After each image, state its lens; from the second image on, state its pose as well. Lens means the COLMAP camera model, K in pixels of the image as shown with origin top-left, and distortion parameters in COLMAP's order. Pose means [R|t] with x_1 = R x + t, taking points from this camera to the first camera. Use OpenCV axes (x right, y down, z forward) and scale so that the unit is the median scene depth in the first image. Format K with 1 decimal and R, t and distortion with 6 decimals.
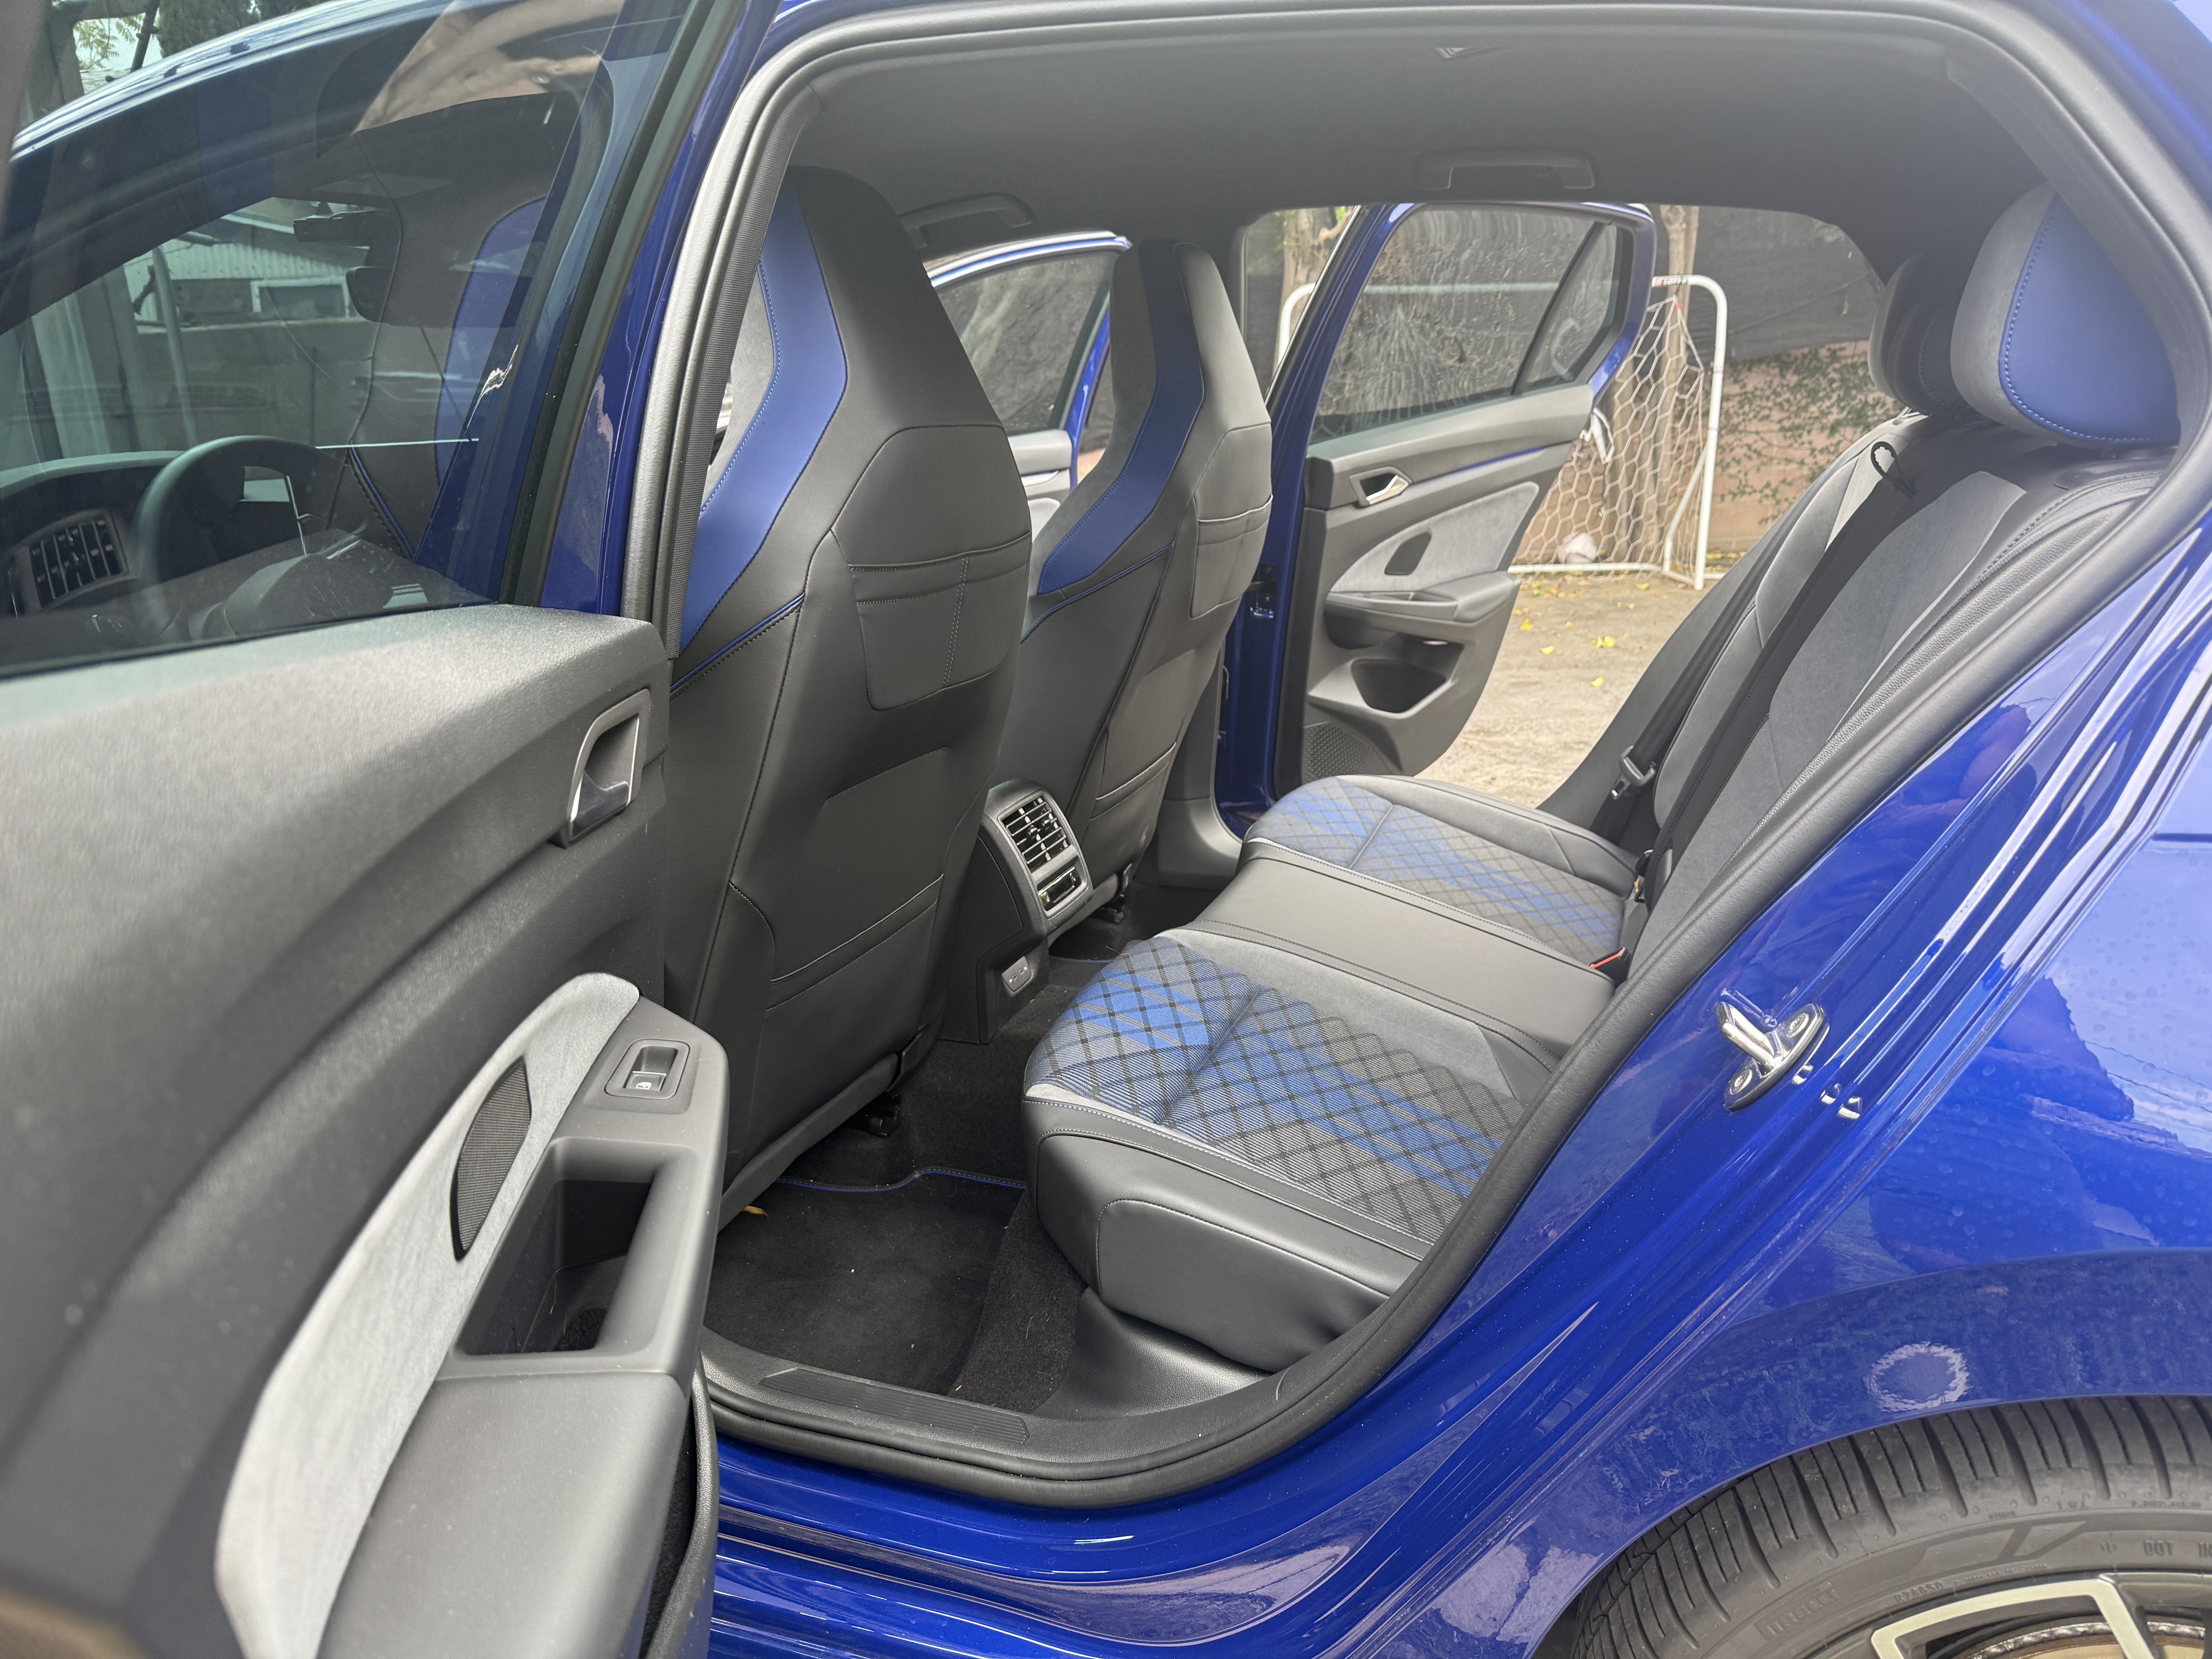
lens RADIAL K [[1551.9, 0, 1076.5], [0, 1551.9, 819.4], [0, 0, 1]] dist [-0.003299, -0.009945]
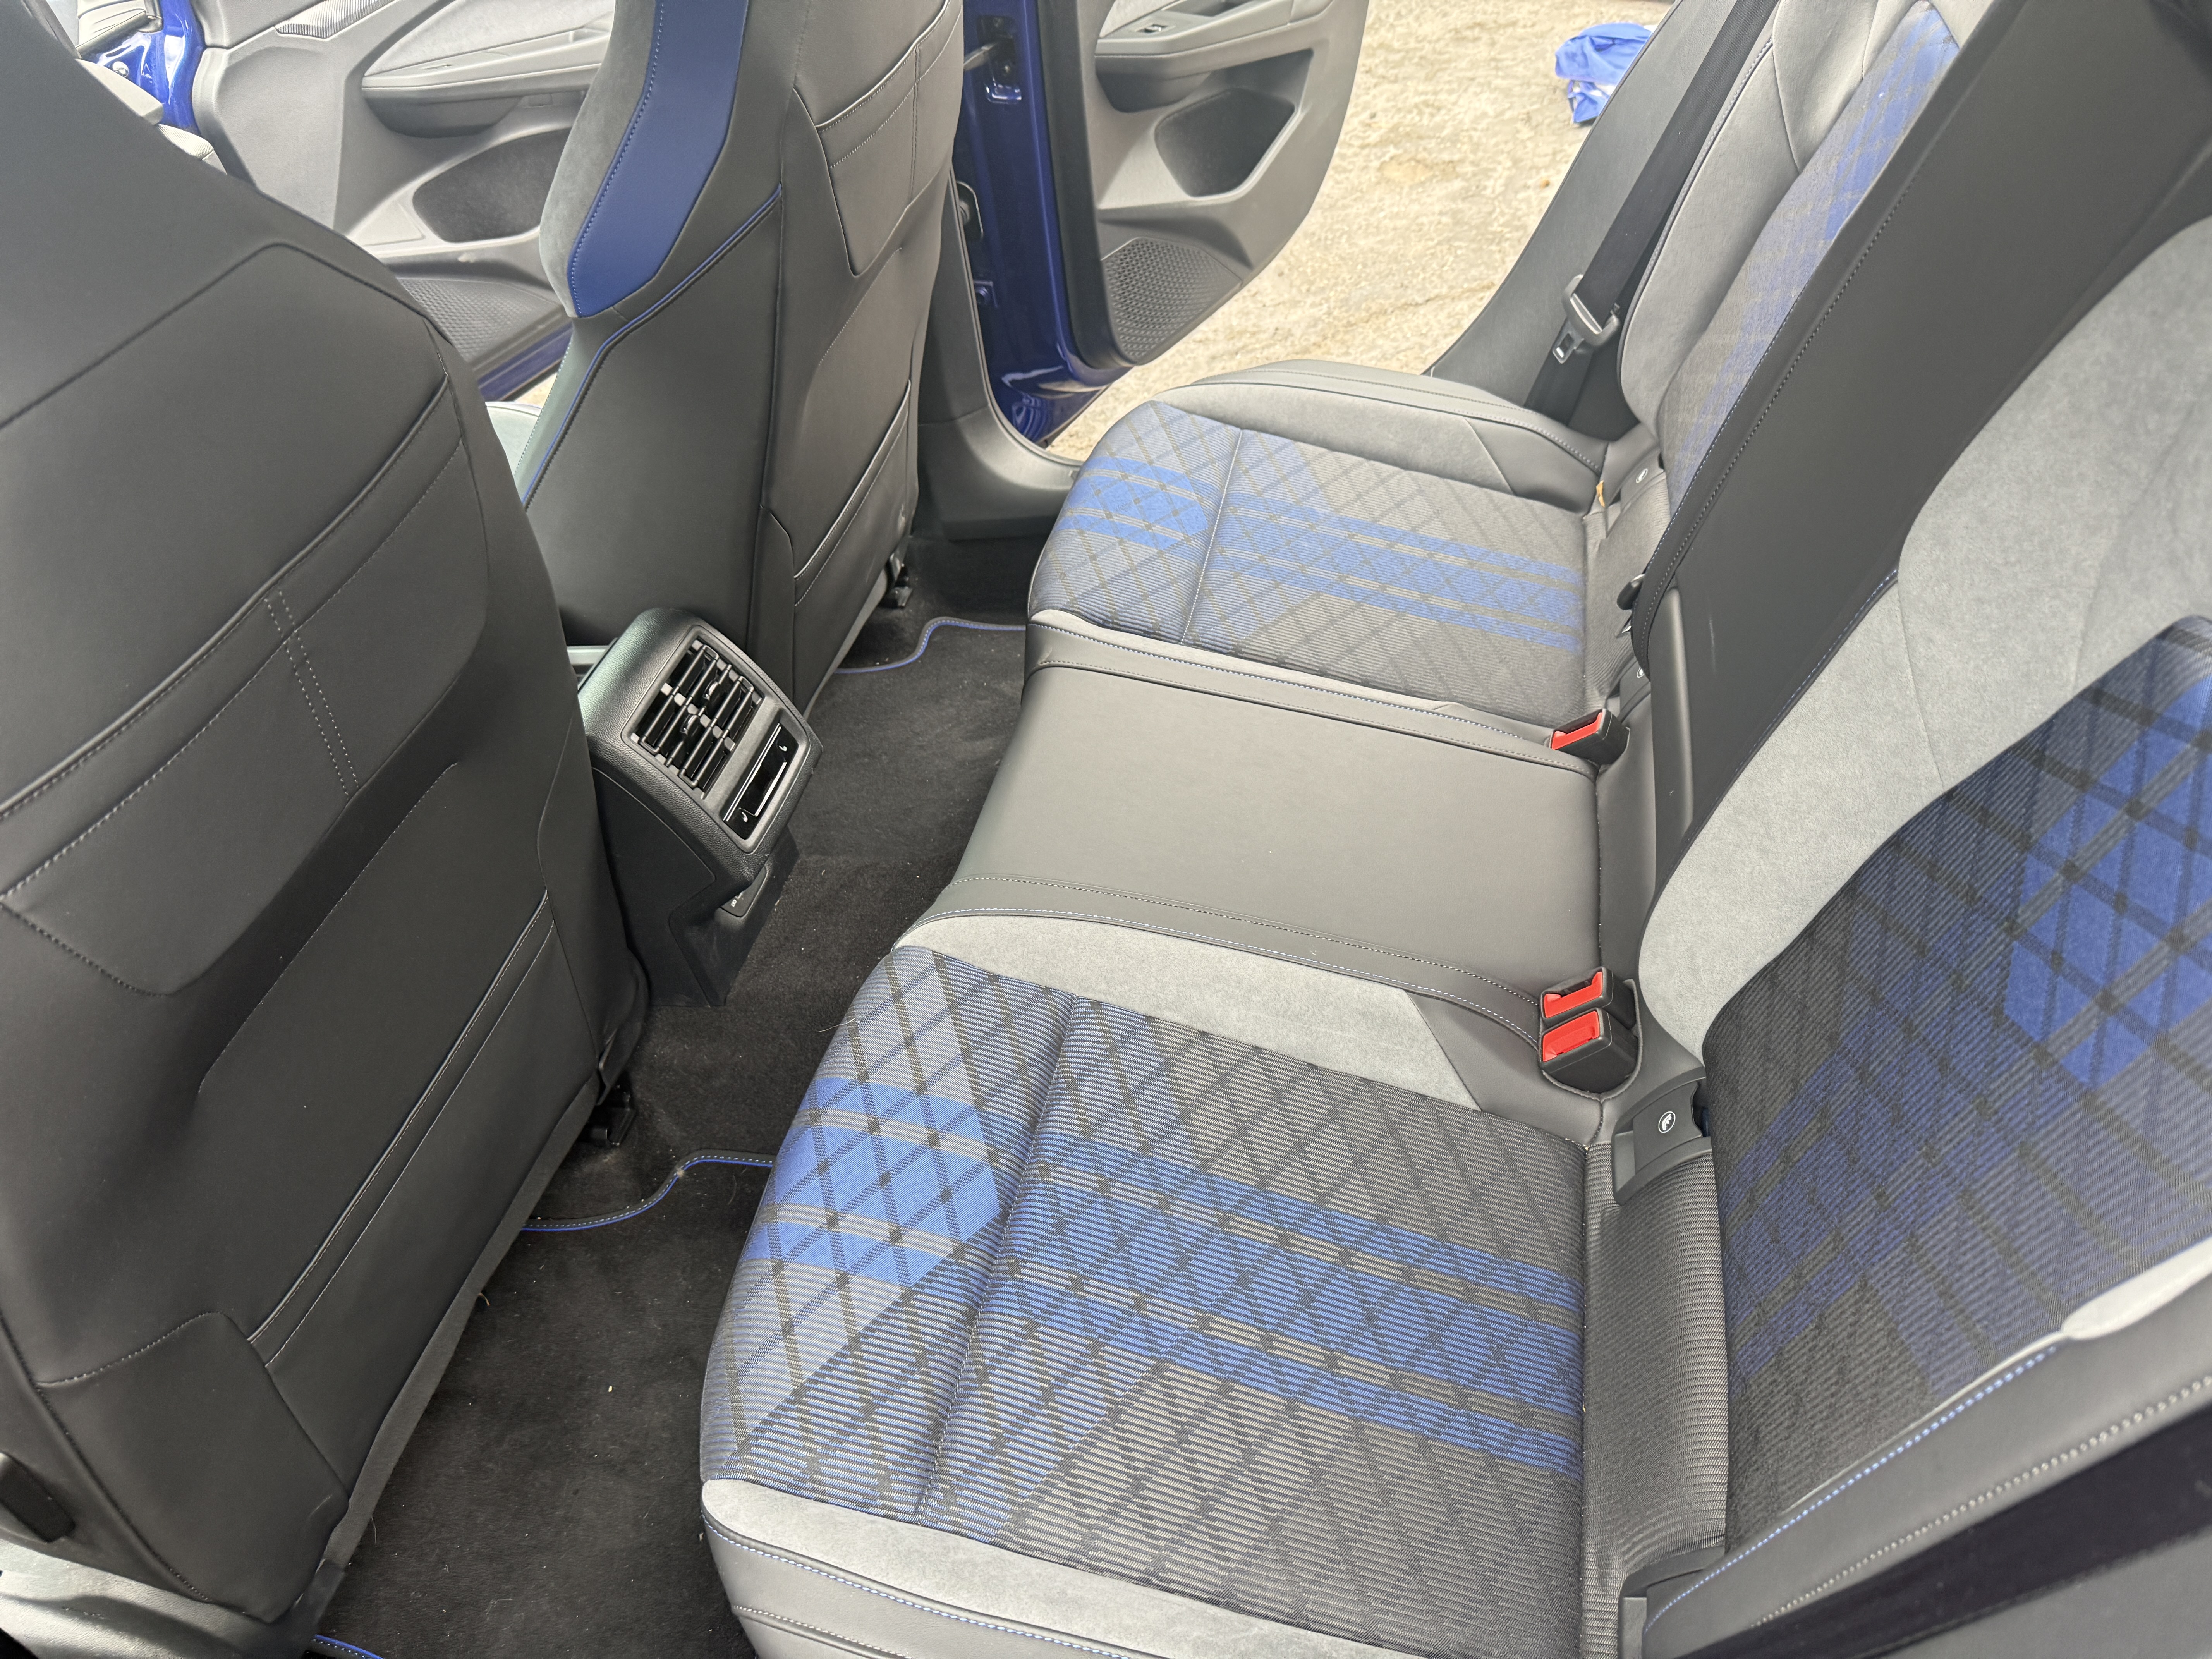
lens RADIAL K [[1561.3, 0, 1106.0], [0, 1561.3, 829.5], [0, 0, 1]] dist [0.048895, -0.002621]
pose [[0.975827, -0.217769, 0.018378, 0.115399], [0.188259, 0.880339, 0.435387, -0.200120], [-0.110993, -0.421403, 0.900056, 0.378571]]
